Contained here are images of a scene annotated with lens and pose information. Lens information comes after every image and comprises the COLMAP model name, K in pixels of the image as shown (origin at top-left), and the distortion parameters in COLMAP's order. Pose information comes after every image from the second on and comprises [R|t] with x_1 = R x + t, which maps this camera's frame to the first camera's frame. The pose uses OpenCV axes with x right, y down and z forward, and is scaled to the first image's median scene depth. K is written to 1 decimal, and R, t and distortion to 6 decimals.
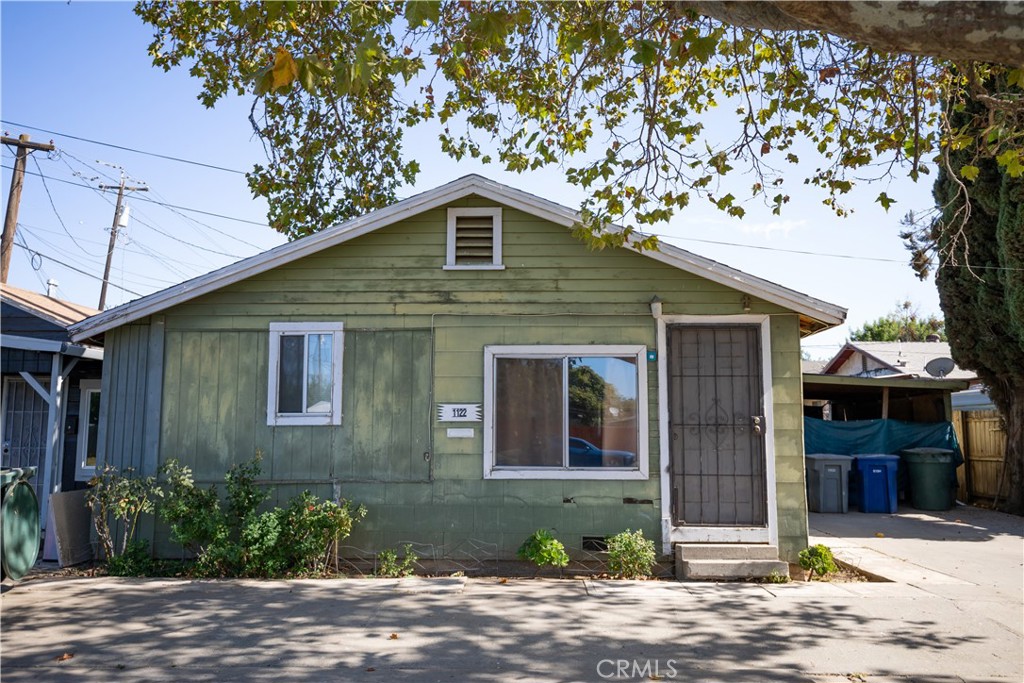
lens RADIAL K [[768.2, 0, 512.0], [0, 768.2, 341.5], [0, 0, 1]] dist [0.008644, 0.003511]
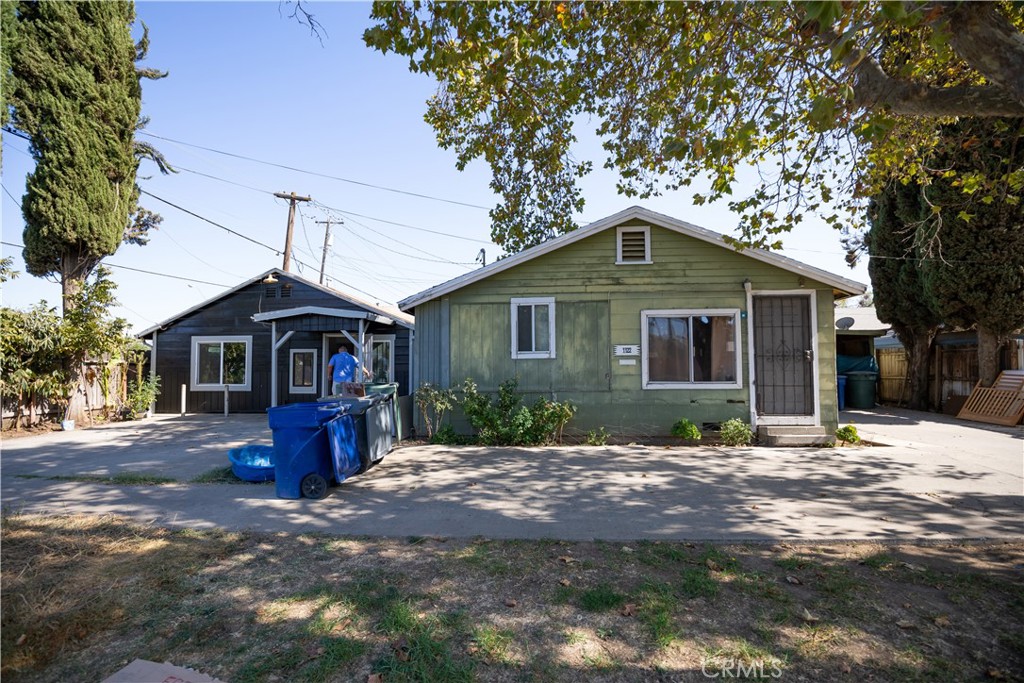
lens RADIAL K [[471.4, 0, 511.5], [0, 471.4, 343.9], [0, 0, 1]] dist [-0.032827, 0.000836]
pose [[0.998408, -0.010335, -0.055449, -0.259959], [0.014007, 0.997704, 0.066256, 0.007023], [0.054637, -0.066927, 0.996261, -0.036254]]
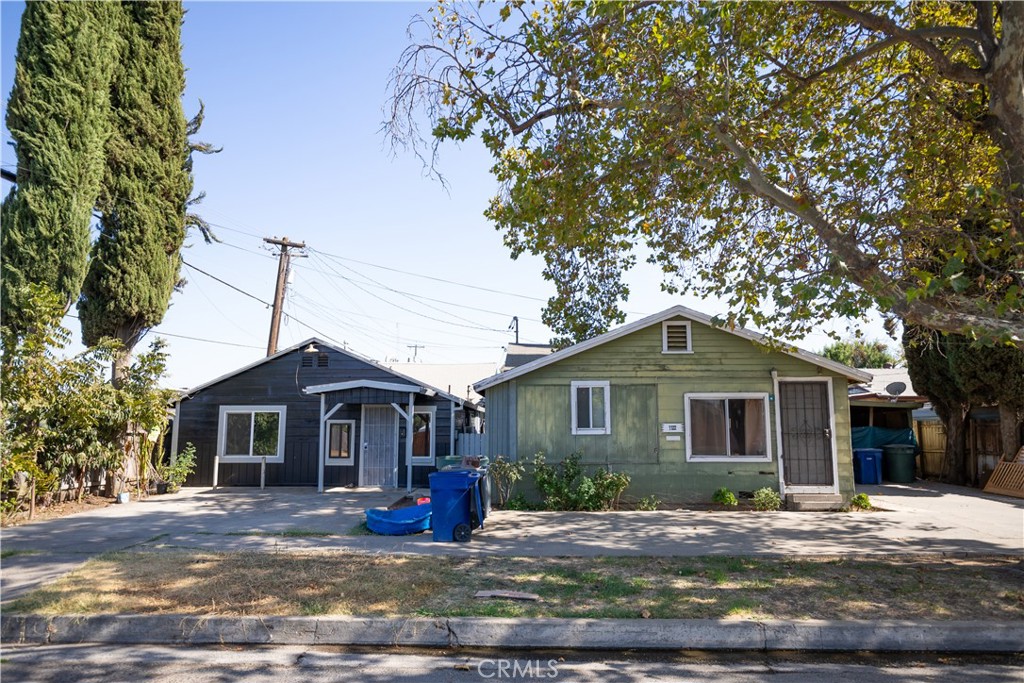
lens RADIAL K [[640.7, 0, 513.5], [0, 640.7, 344.9], [0, 0, 1]] dist [-0.006971, -0.003762]
pose [[0.999956, -0.003672, -0.008678, -0.449440], [0.003529, 0.999859, -0.016388, -0.090478], [0.008737, 0.016357, 0.999828, -0.615323]]
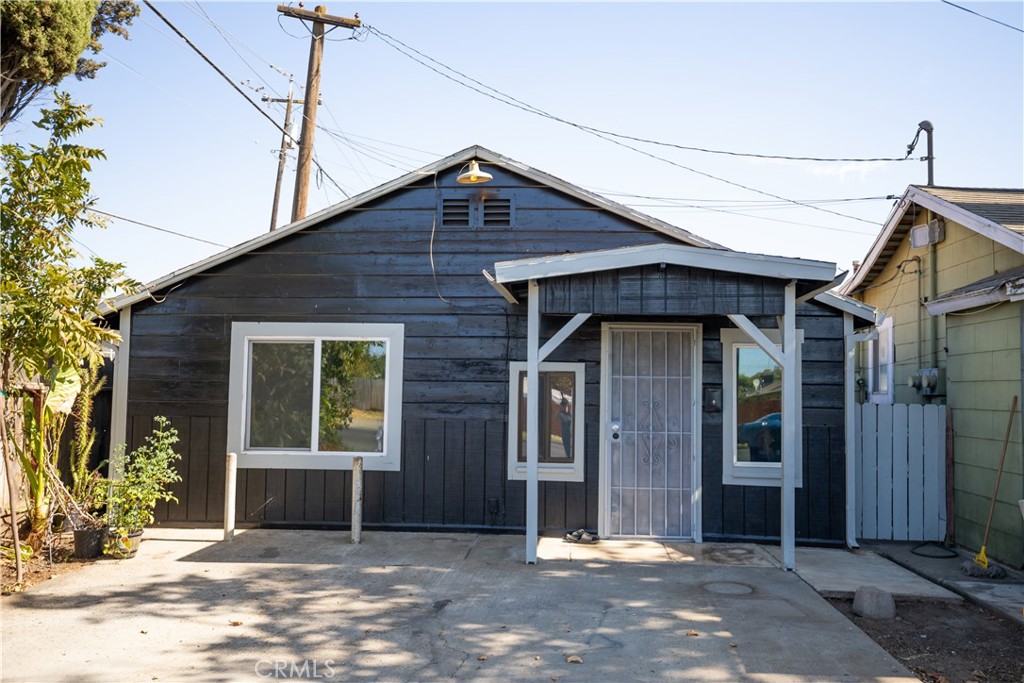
lens RADIAL K [[843.3, 0, 510.9], [0, 843.3, 345.7], [0, 0, 1]] dist [0.035352, 0.000114]
pose [[0.998759, 0.011160, -0.048544, -1.021536], [-0.008302, 0.998243, 0.058669, 0.034211], [0.049113, -0.058193, 0.997096, 0.410293]]
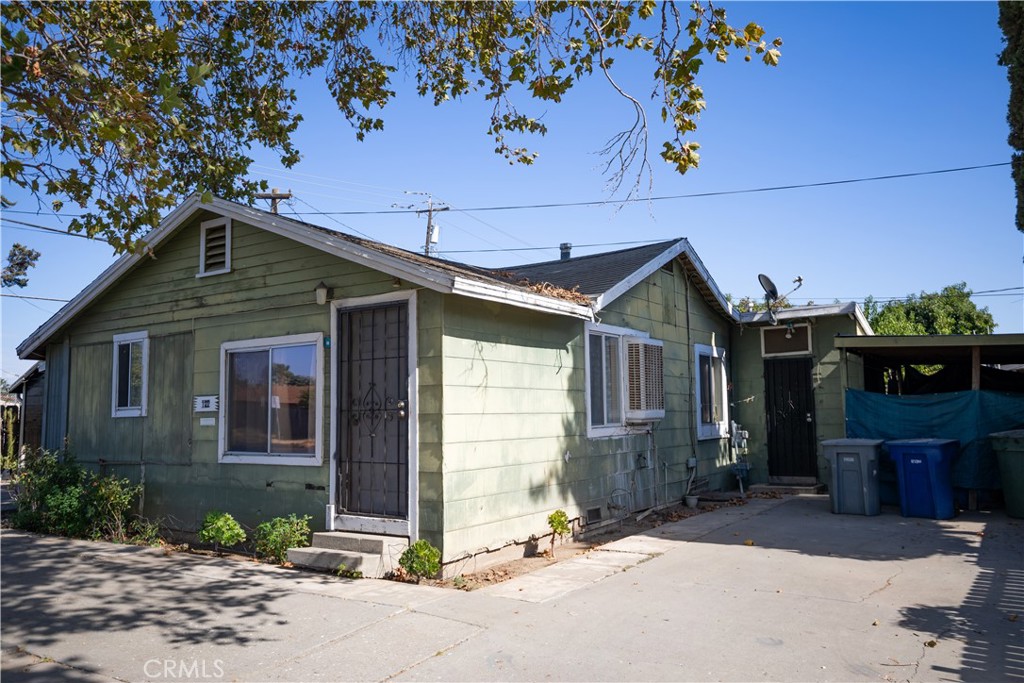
lens RADIAL K [[765.1, 0, 512.0], [0, 765.1, 341.5], [0, 0, 1]] dist [0.014667, 0.001430]
pose [[0.850140, -0.065527, -0.522464, 0.894914], [0.077937, 0.996957, 0.001779, 0.034162], [0.520757, -0.042231, 0.852660, 0.275691]]
